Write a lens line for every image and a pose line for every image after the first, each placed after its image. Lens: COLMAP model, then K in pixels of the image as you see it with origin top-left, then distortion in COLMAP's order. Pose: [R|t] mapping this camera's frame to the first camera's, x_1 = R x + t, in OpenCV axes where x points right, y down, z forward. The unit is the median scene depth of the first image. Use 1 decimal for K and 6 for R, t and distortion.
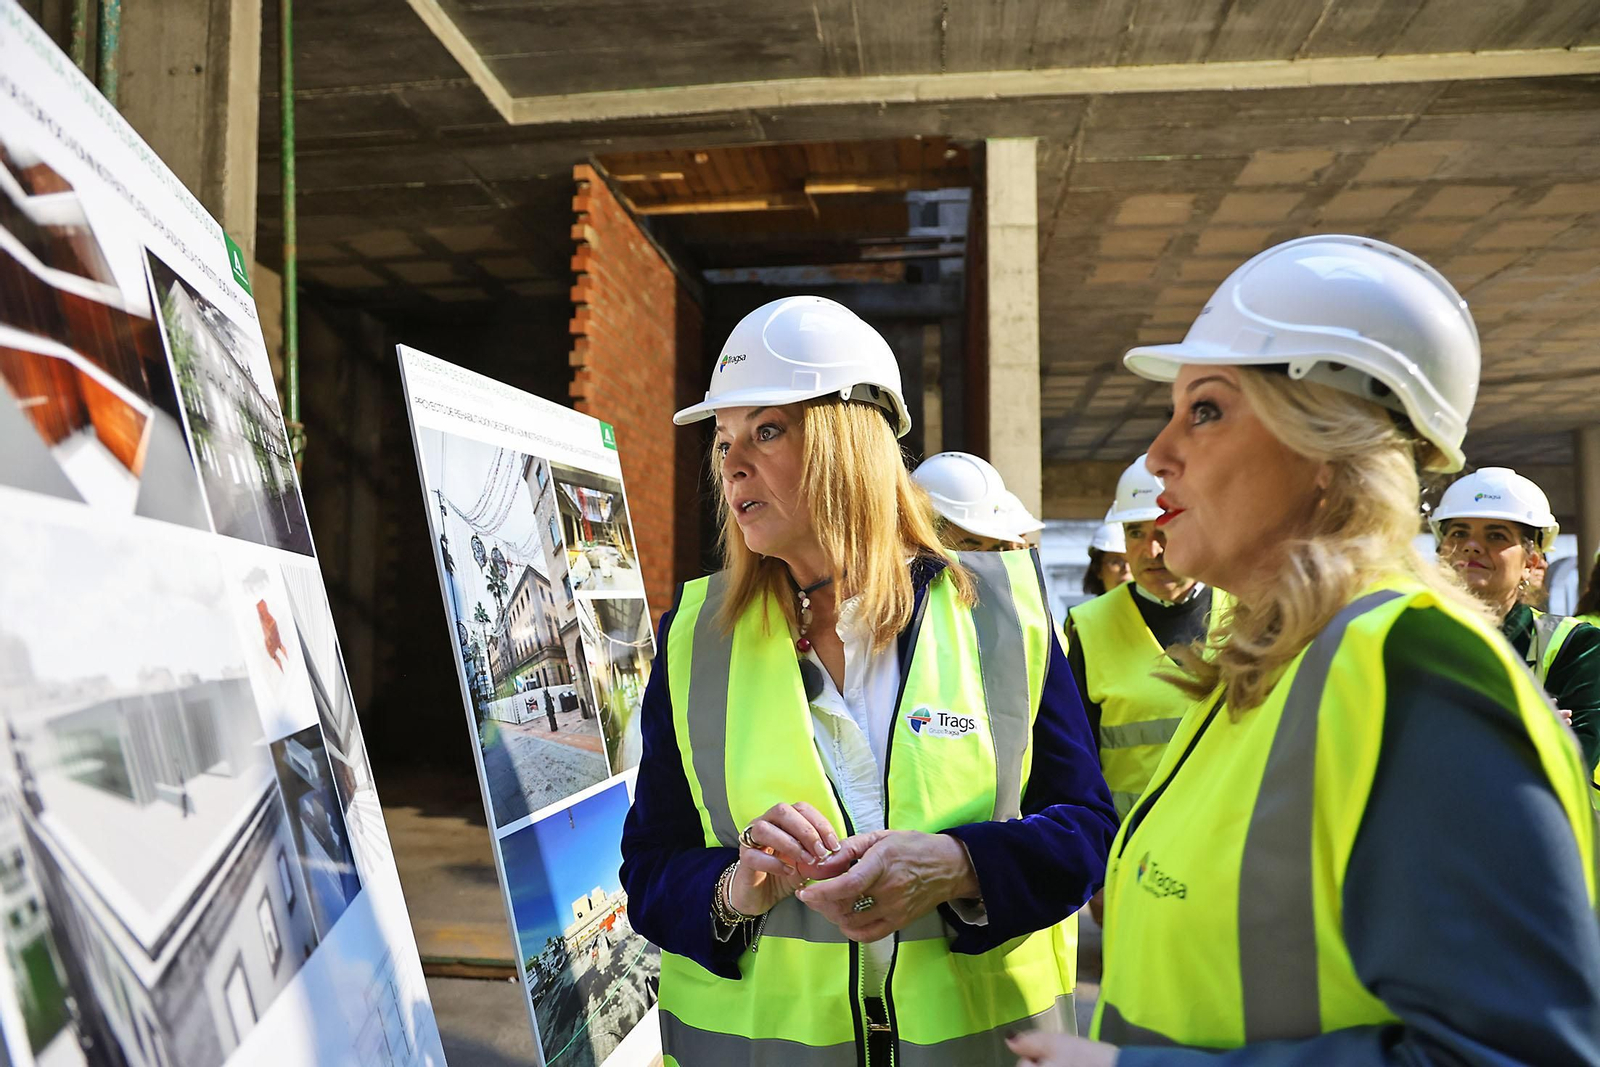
lens RADIAL K [[1116.3, 0, 798.5], [0, 1116.3, 562.3], [0, 0, 1]] dist [-0.080986, 0.063214]
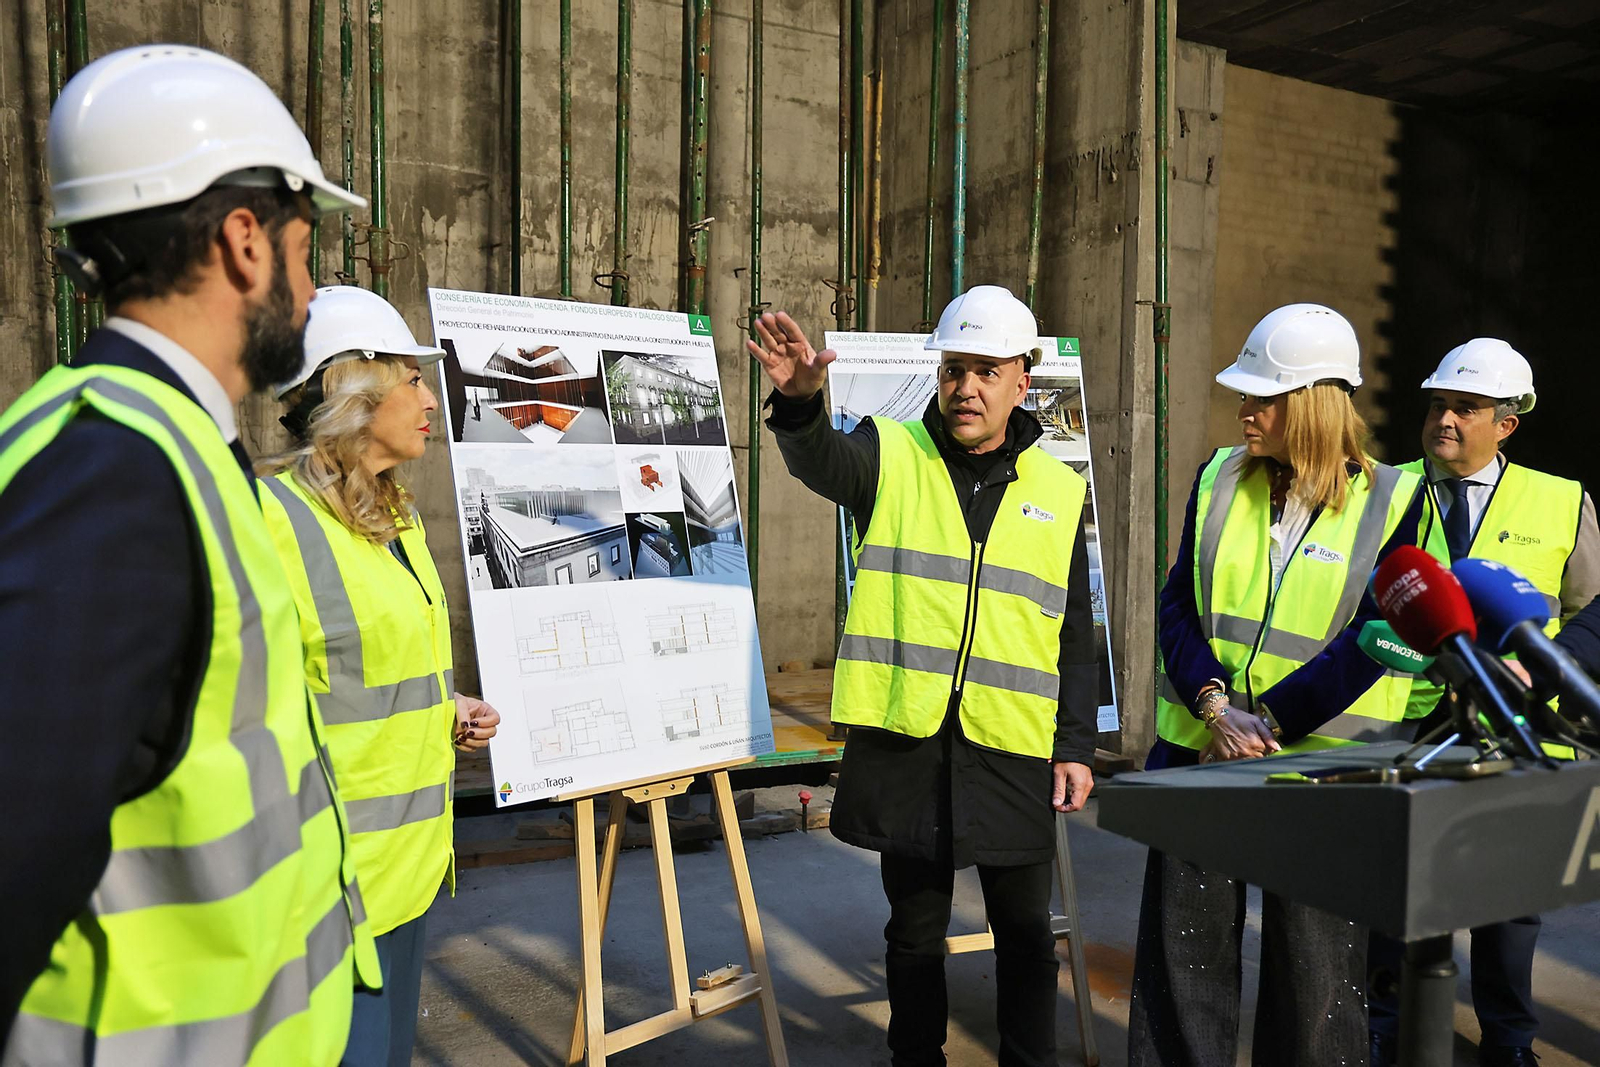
lens RADIAL K [[1306.3, 0, 793.9], [0, 1306.3, 545.9], [0, 0, 1]] dist [-0.031801, 0.025806]
pose [[0.531359, 0.074848, -0.843834, 1.315711], [0.023759, 0.994381, 0.103162, -0.049791], [0.846813, -0.074865, 0.526595, -0.243237]]
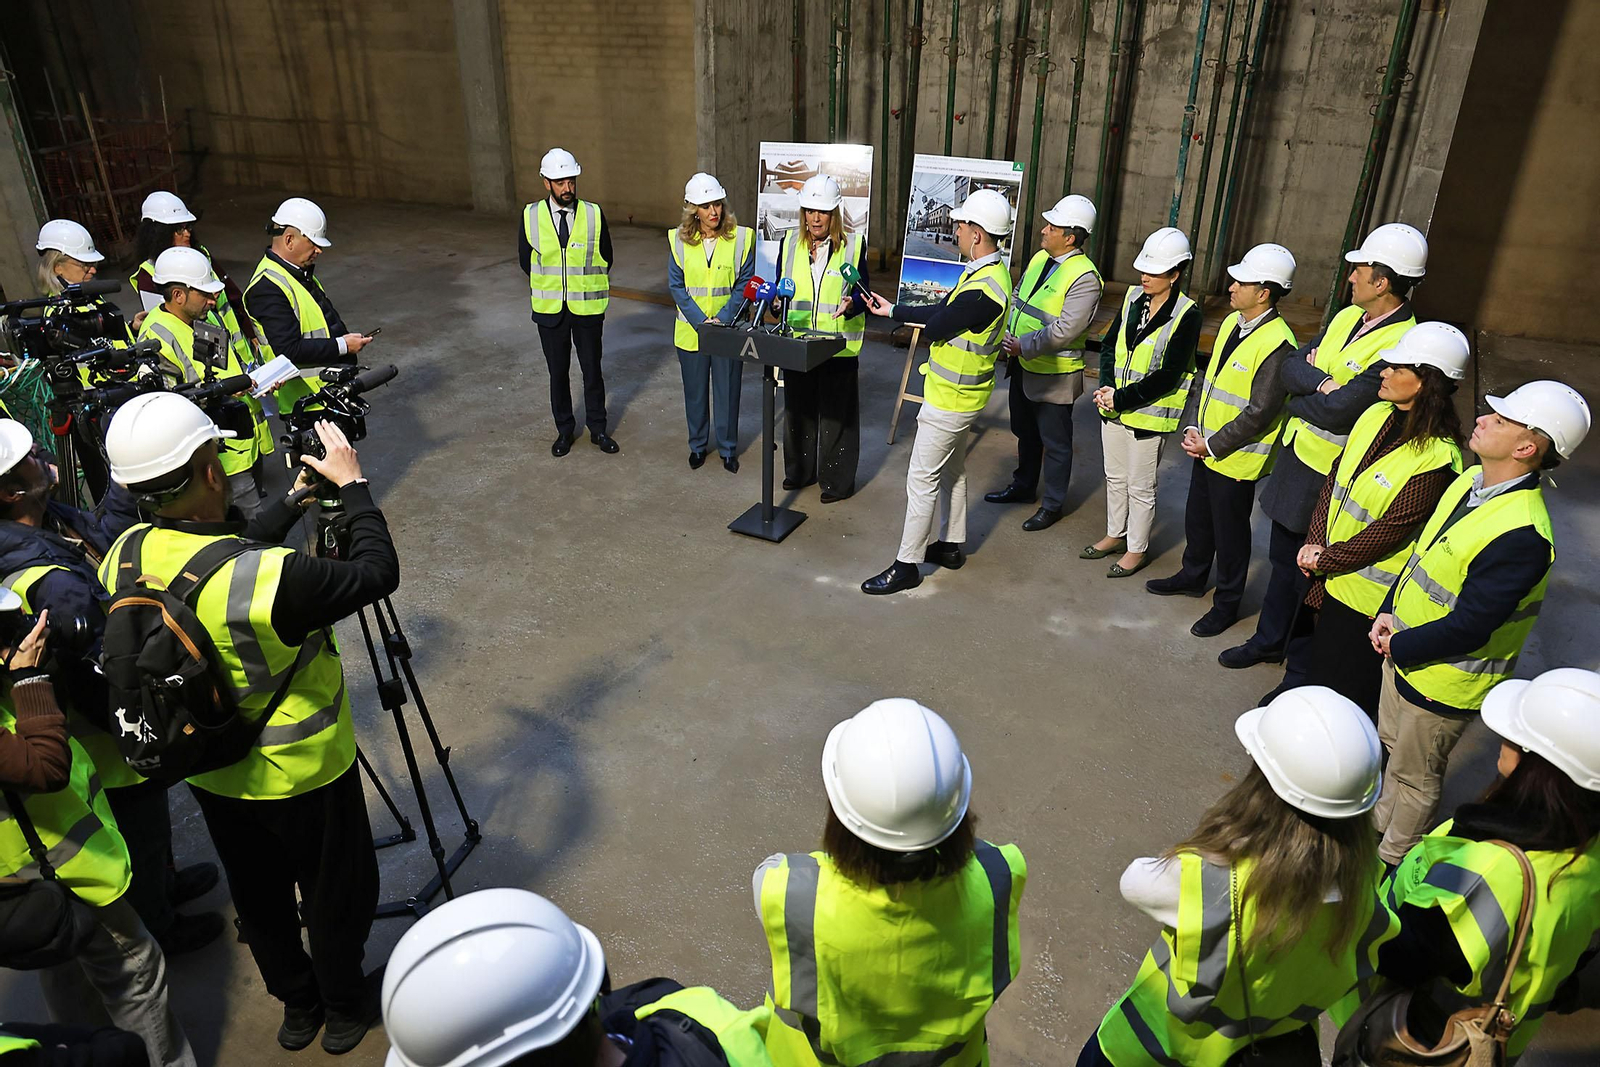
lens RADIAL K [[1116.3, 0, 809.3], [0, 1116.3, 539.8], [0, 0, 1]] dist [-0.080986, 0.063214]
pose [[-0.357675, 0.427805, -0.830091, 3.835625], [0.034717, 0.894372, 0.445975, -0.723641], [0.933201, 0.130696, -0.334746, 2.013655]]
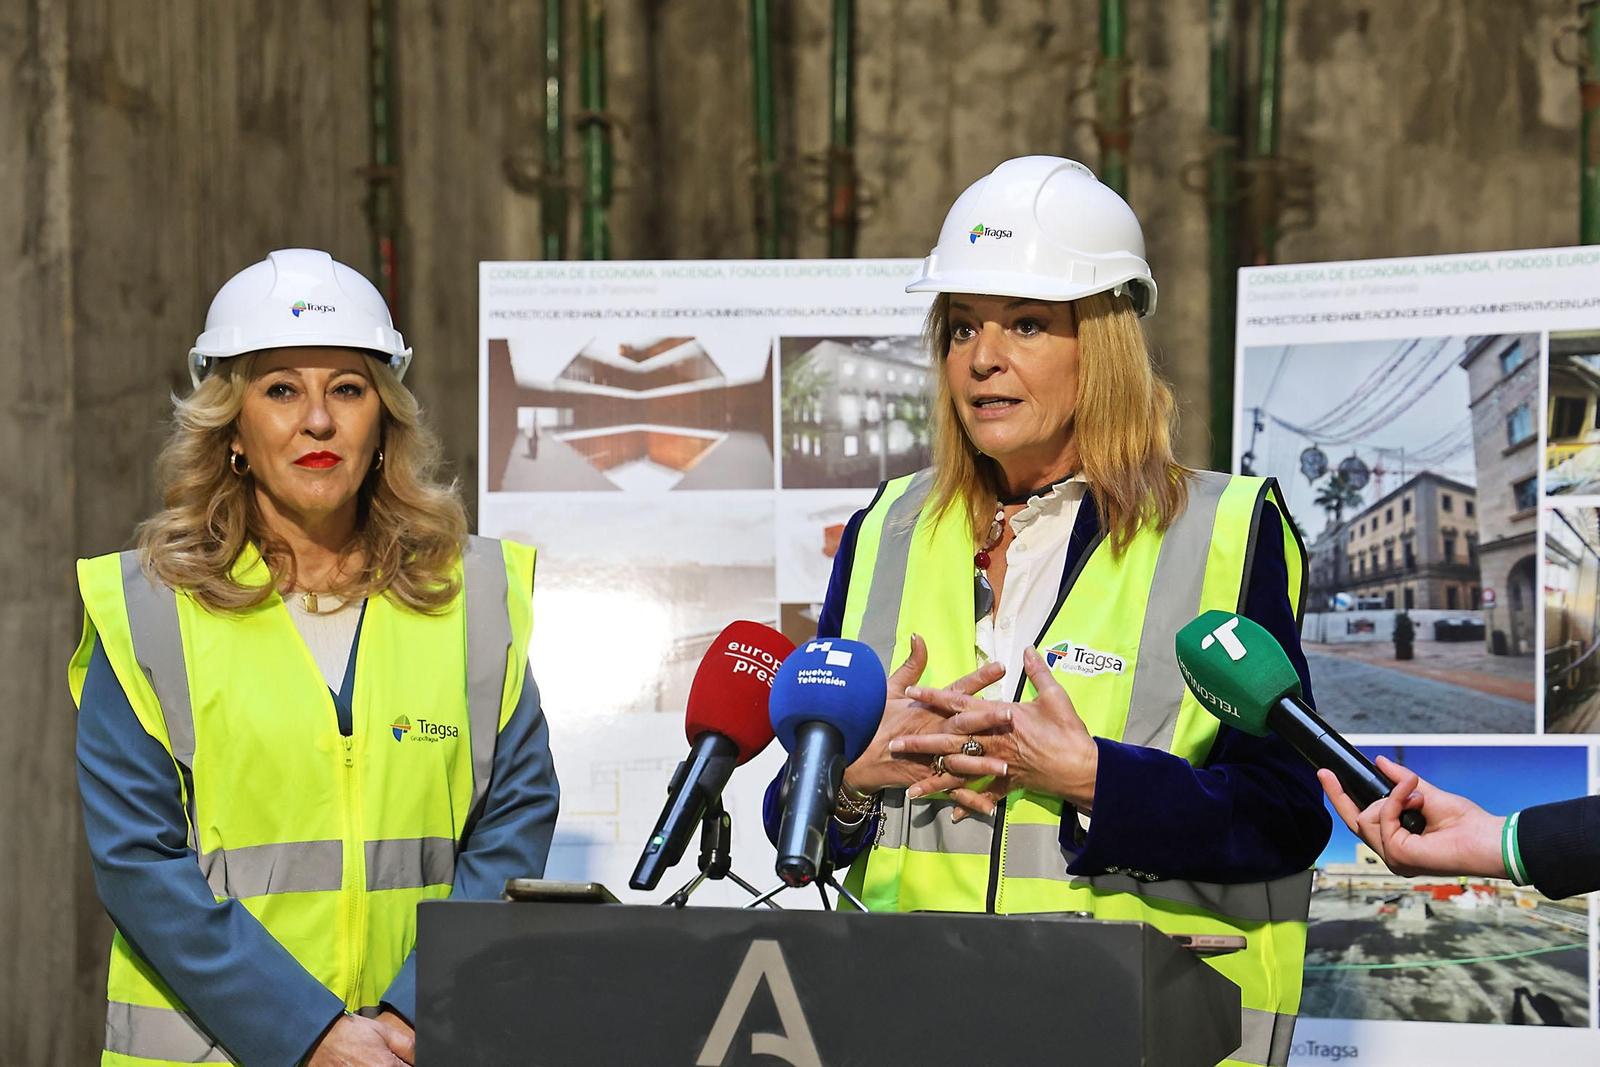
lens RADIAL K [[3878.1, 0, 816.2], [0, 3878.1, 548.2], [0, 0, 1]] dist [0.512447, 0.000000]
pose [[-0.178495, 0.023598, -0.983658, 2.766967], [0.056579, 0.998304, 0.013682, -0.006416], [0.982313, -0.053212, -0.179527, 1.037691]]
